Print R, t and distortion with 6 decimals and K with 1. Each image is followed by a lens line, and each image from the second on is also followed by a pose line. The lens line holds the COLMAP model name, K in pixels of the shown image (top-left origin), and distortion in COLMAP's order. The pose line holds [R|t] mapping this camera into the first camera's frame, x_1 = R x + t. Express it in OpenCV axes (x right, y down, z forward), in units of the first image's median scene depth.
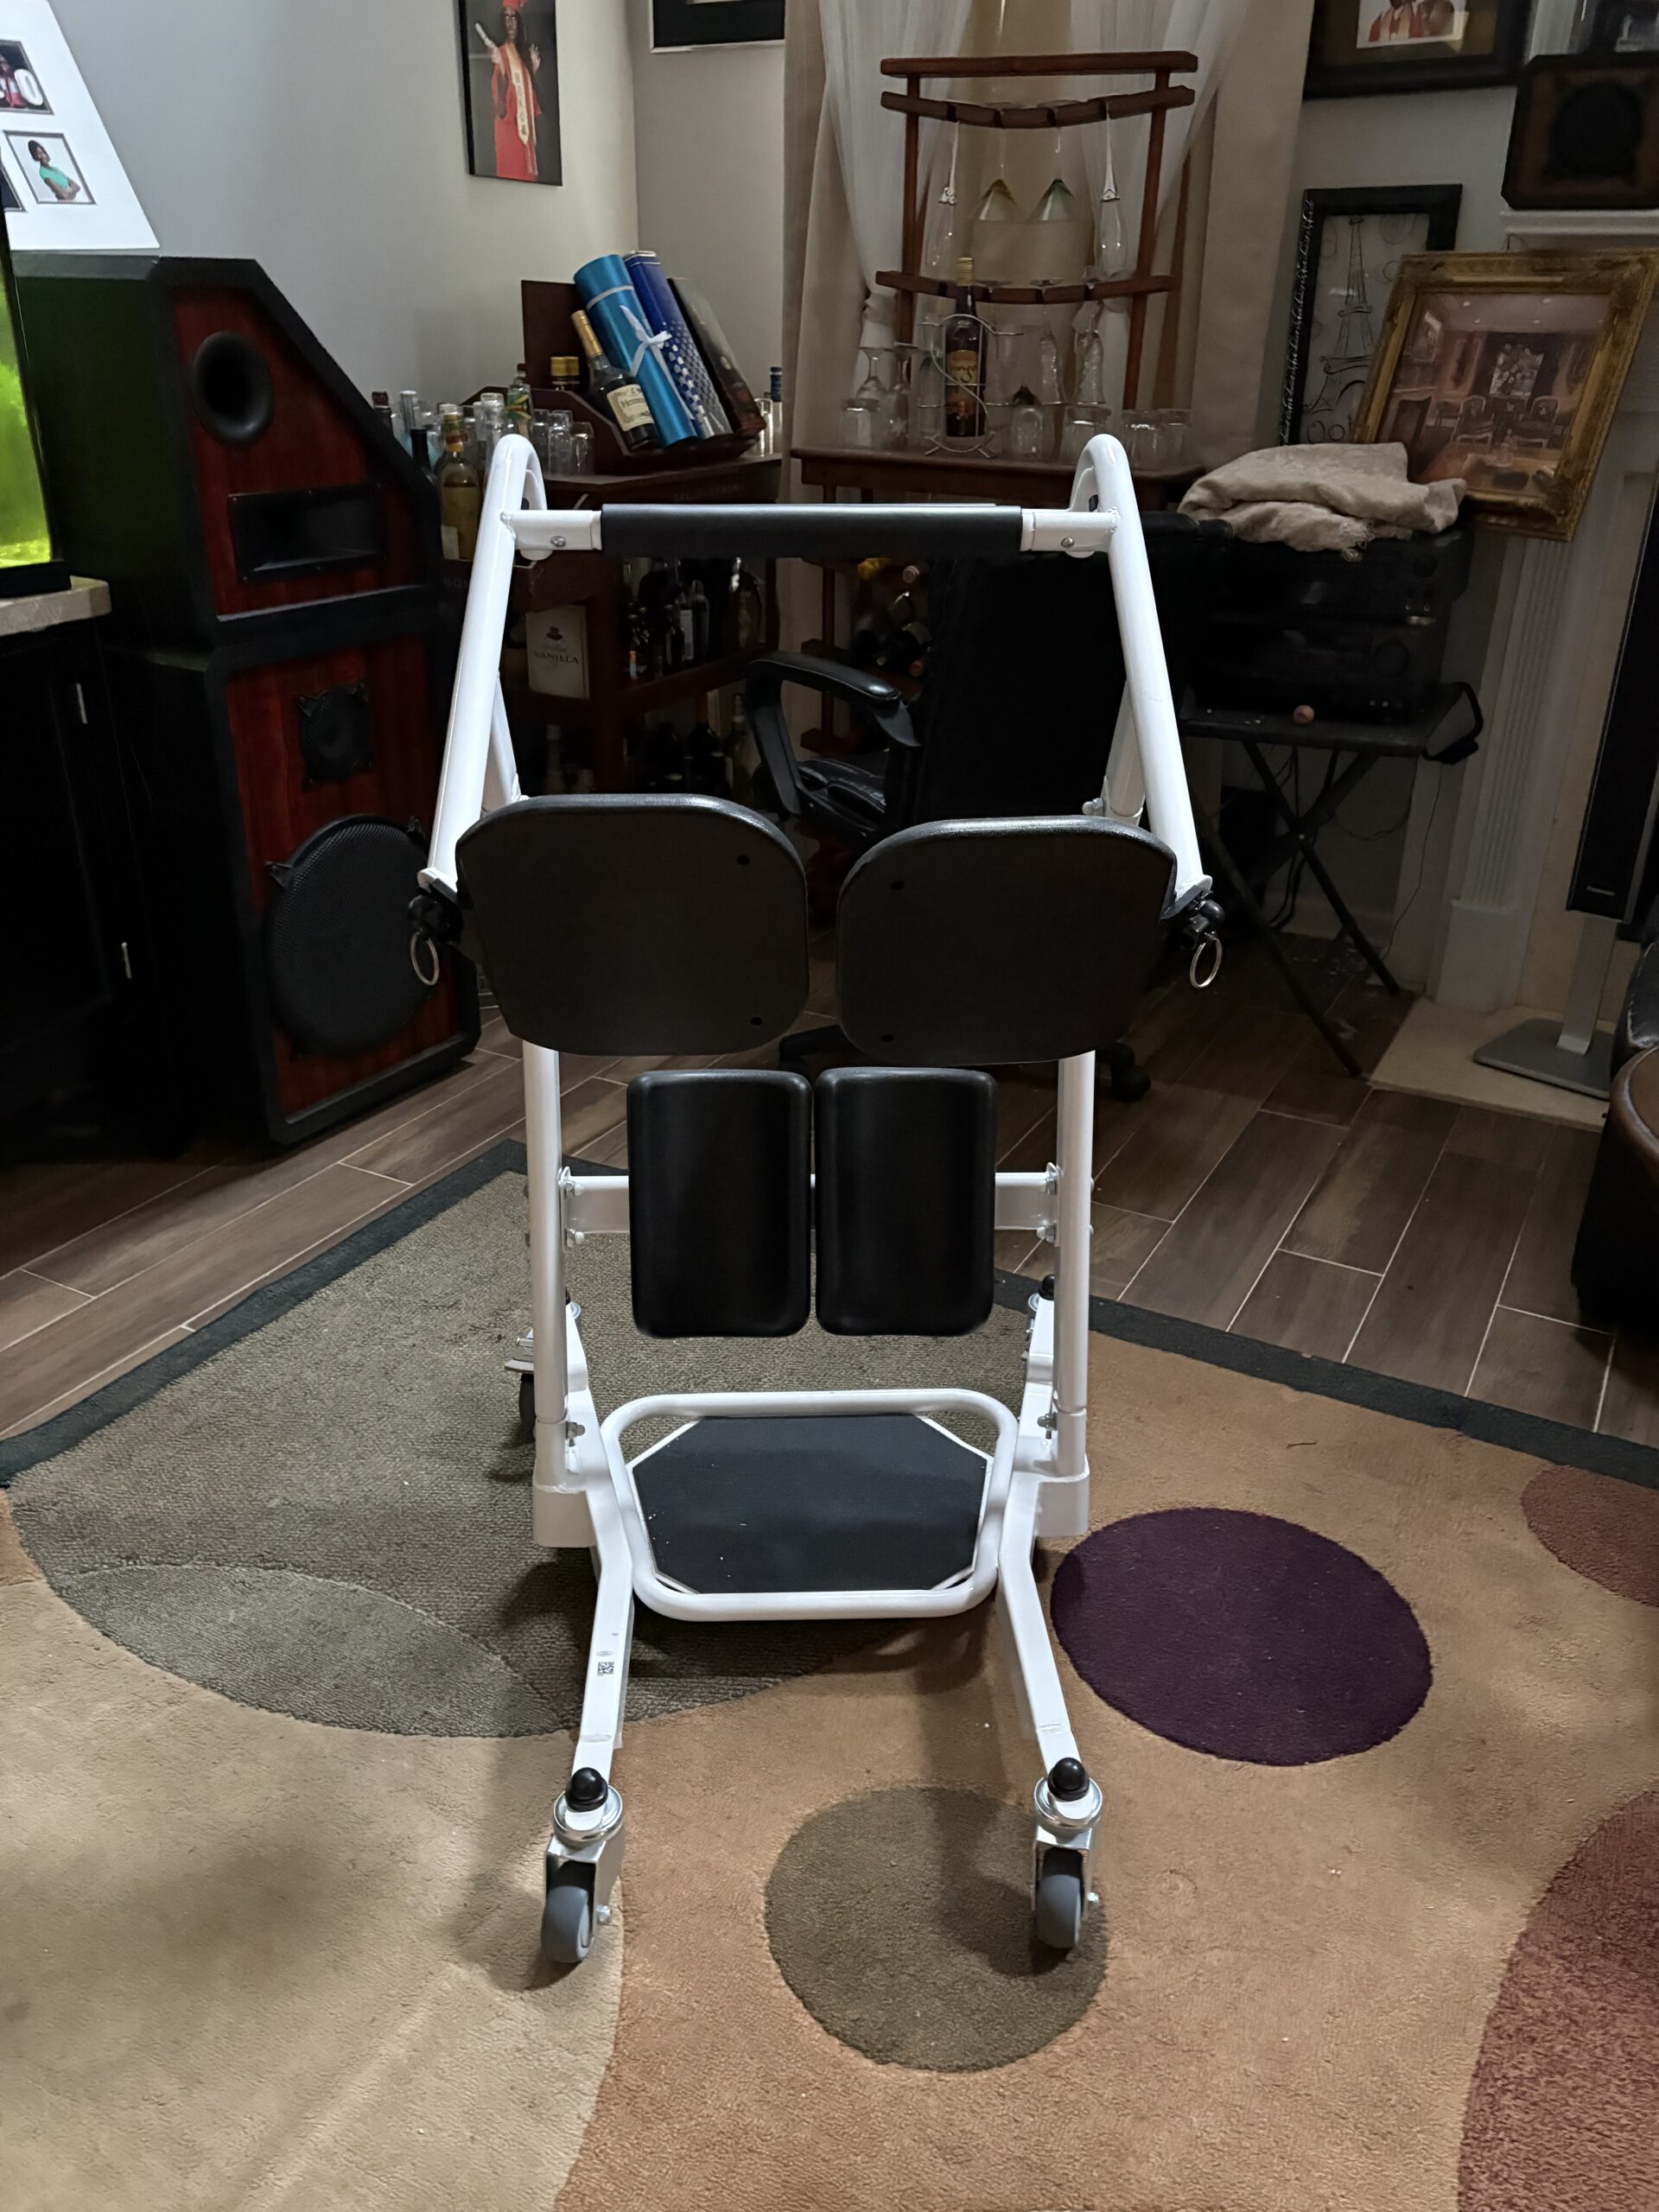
lens RADIAL K [[1681.8, 0, 838.6], [0, 1681.8, 1106.9], [0, 0, 1]] dist [0.059576, -0.082340]
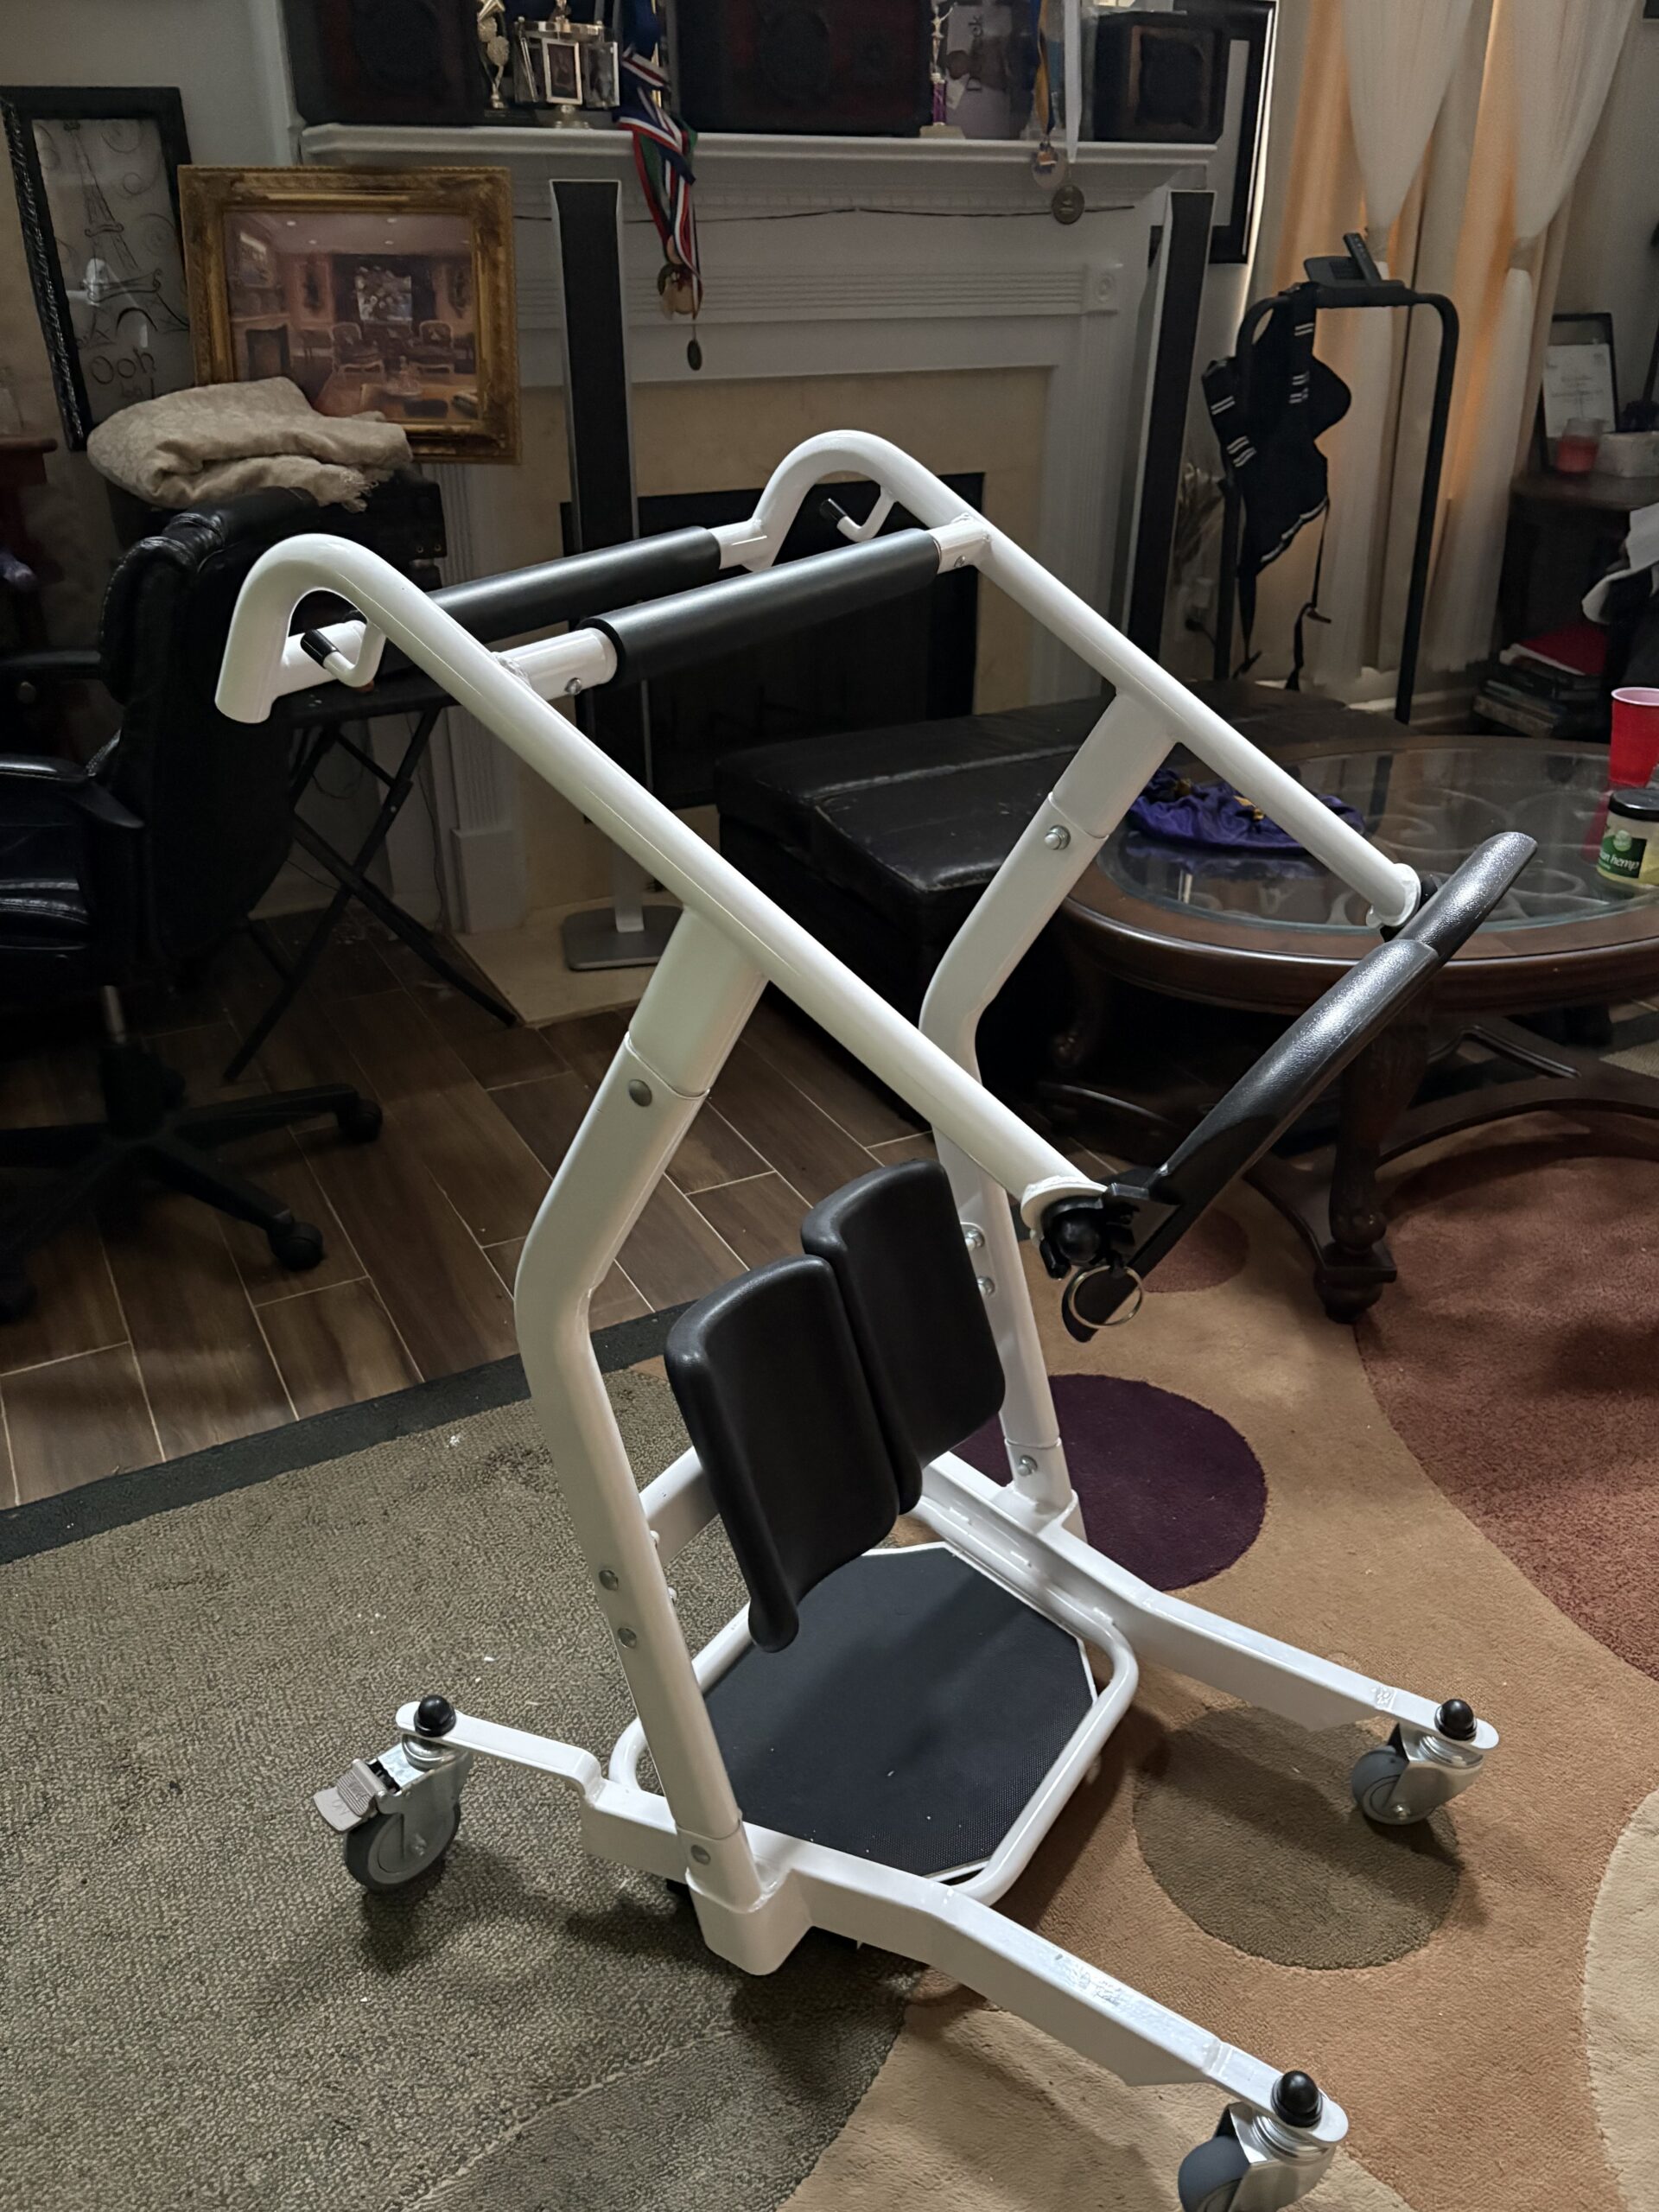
lens RADIAL K [[1681.8, 0, 838.6], [0, 1681.8, 1106.9], [0, 0, 1]] dist [0.059576, -0.082340]
pose [[0.548195, -0.402509, 0.733123, -0.362967], [0.355011, 0.905673, 0.231784, -0.146675], [-0.757265, 0.133204, 0.639380, 0.245702]]
